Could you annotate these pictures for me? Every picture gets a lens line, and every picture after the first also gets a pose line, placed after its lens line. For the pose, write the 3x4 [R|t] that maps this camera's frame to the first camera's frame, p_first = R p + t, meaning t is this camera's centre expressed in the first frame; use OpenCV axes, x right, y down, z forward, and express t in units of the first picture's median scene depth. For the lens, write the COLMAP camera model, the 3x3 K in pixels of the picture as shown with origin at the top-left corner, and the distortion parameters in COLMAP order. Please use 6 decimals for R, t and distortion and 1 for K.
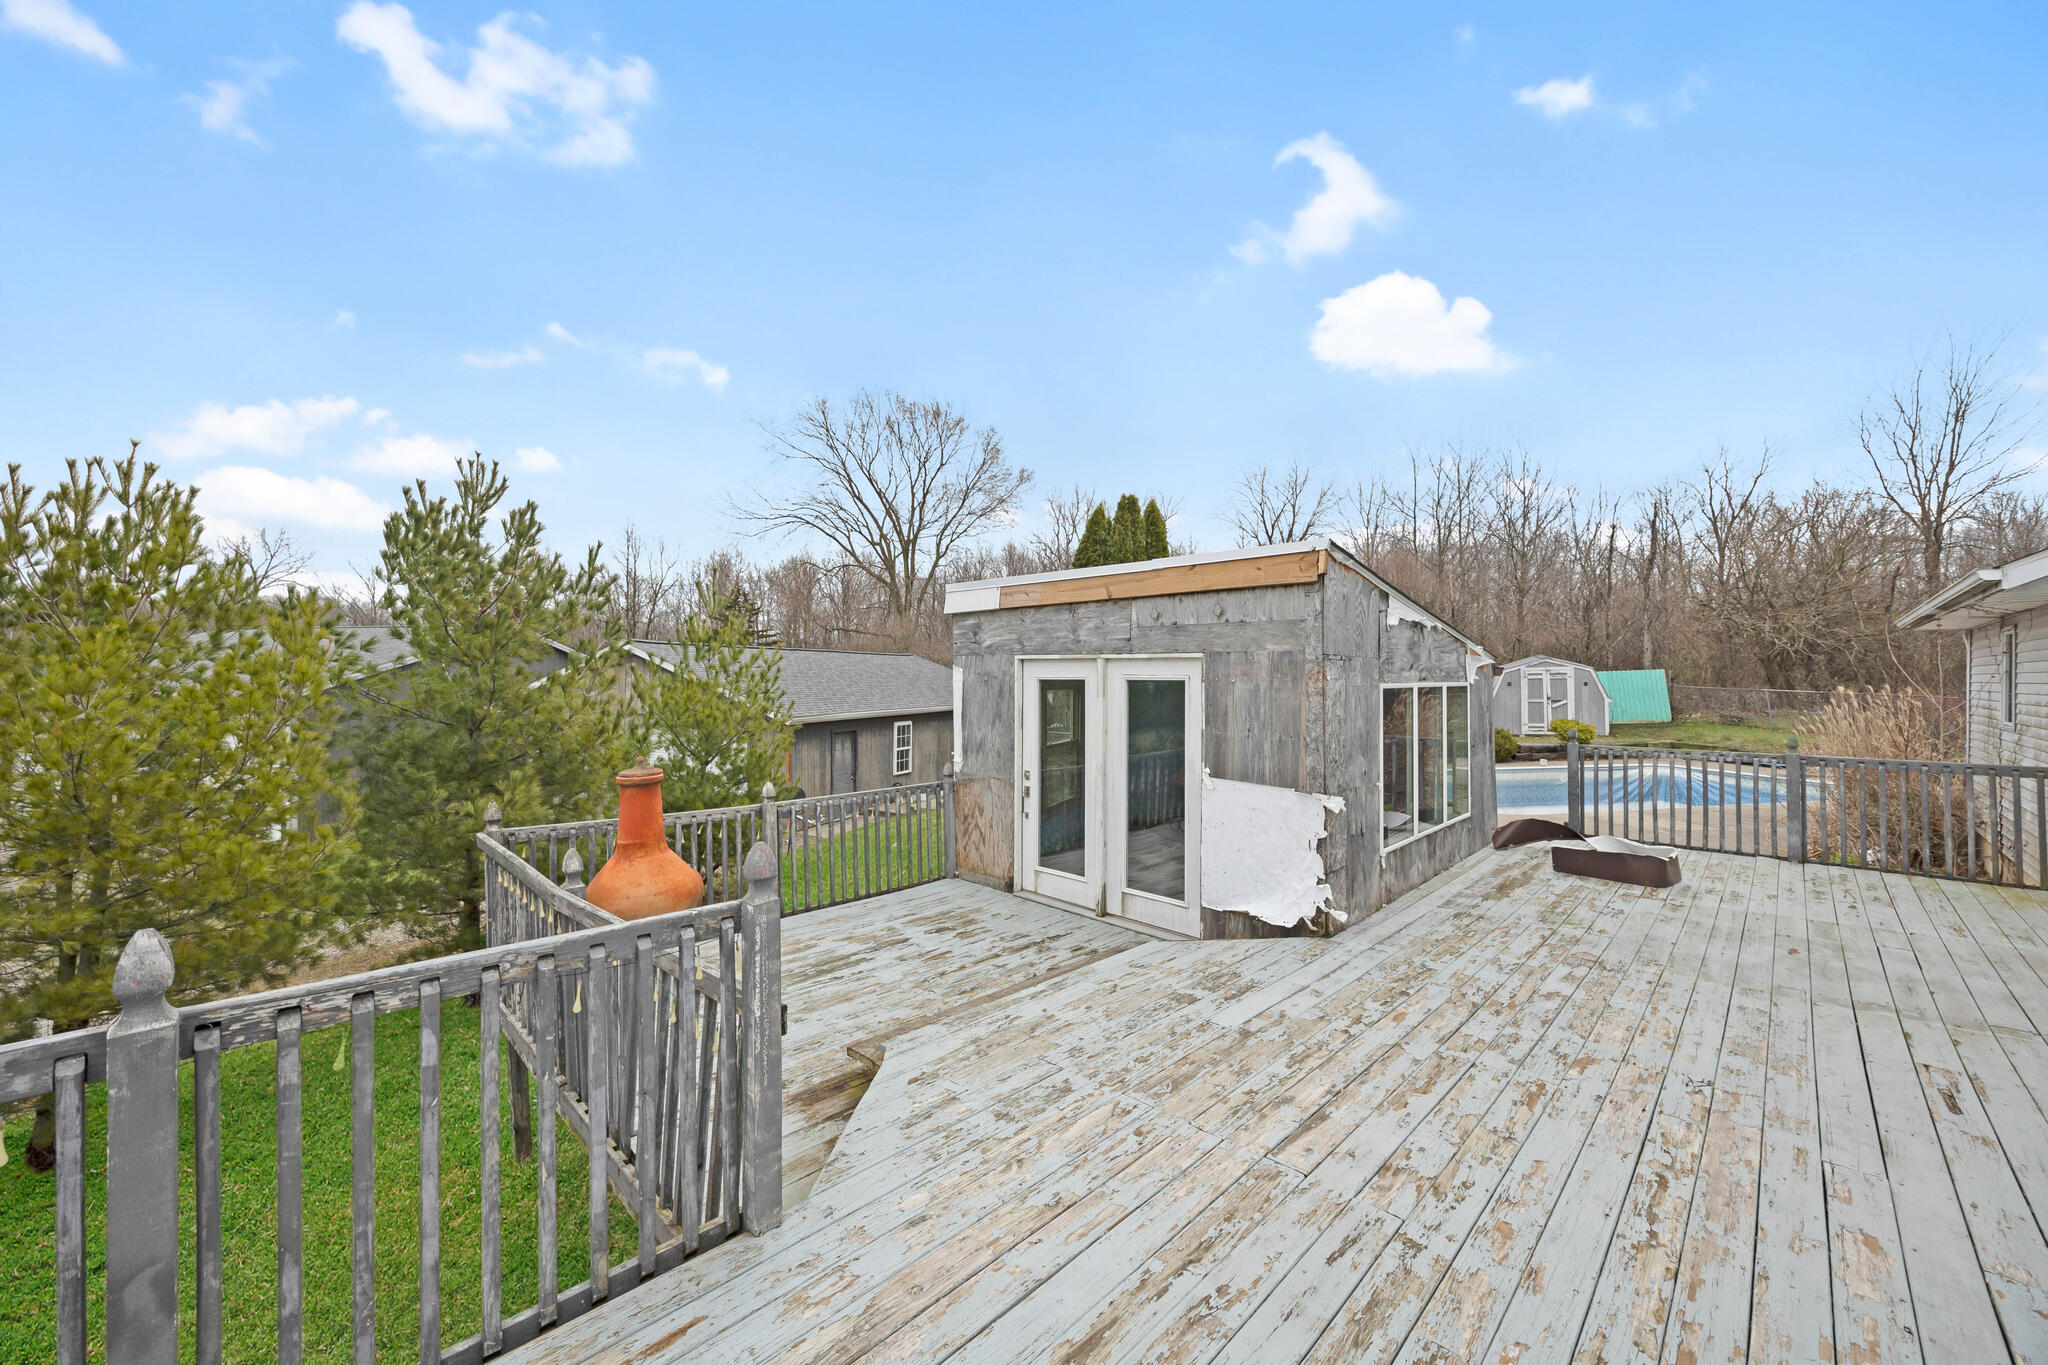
lens RADIAL K [[780.7, 0, 1029.0], [0, 780.7, 672.7], [0, 0, 1]] dist [-0.001635, -0.000678]
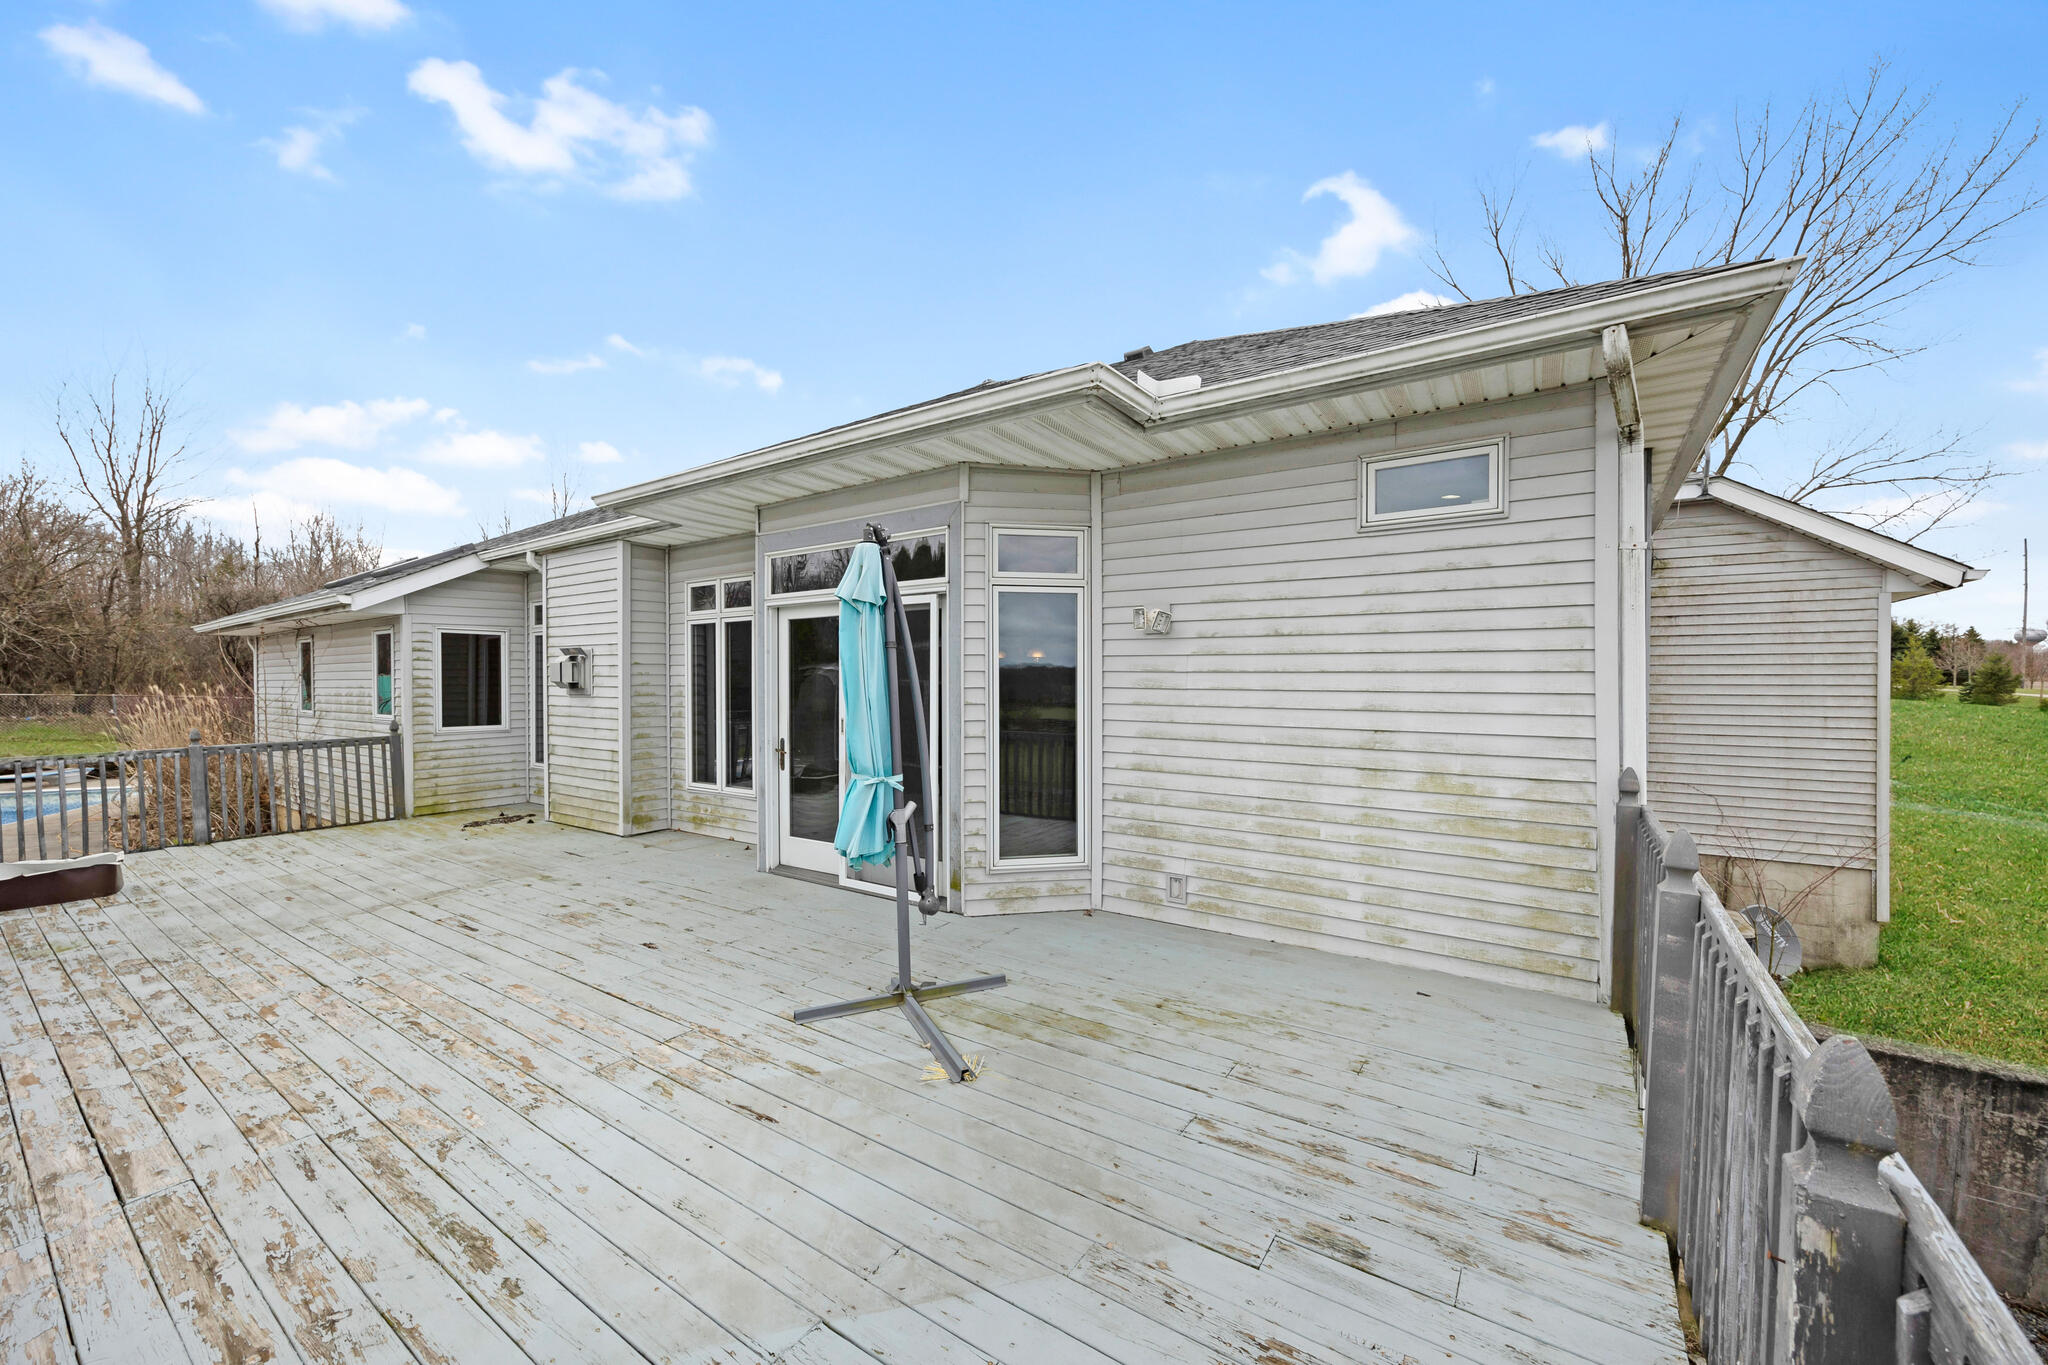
lens RADIAL K [[780.7, 0, 1027.3], [0, 780.7, 696.9], [0, 0, 1]] dist [-0.001635, -0.000678]
pose [[-0.176689, -0.030139, 0.983805, -0.321326], [0.001702, 0.999520, 0.030926, 0.004952], [-0.984265, 0.007139, -0.176553, 0.057600]]
